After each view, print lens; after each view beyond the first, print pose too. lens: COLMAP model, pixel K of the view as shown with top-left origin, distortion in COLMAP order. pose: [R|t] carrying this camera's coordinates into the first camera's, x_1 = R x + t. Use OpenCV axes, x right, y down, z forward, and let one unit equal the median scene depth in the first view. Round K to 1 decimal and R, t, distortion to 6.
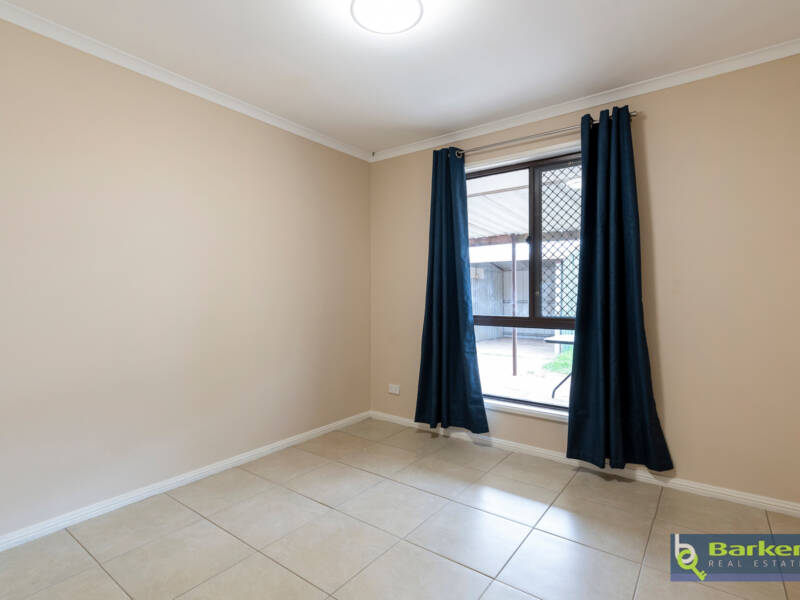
lens RADIAL K [[424.8, 0, 402.9], [0, 424.8, 294.8], [0, 0, 1]] dist [-0.001560, -0.002253]
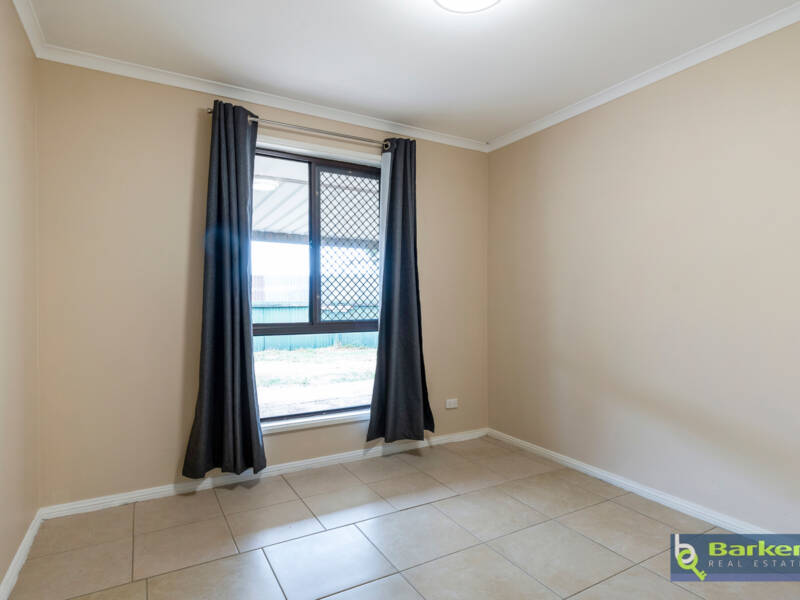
lens RADIAL K [[444.5, 0, 401.3], [0, 444.5, 301.1], [0, 0, 1]] dist [-0.006883, 0.002648]
pose [[0.411245, -0.004404, 0.911514, -0.514349], [0.008562, 0.999963, 0.000968, 0.006988], [-0.911485, 0.007407, 0.411267, 0.417493]]
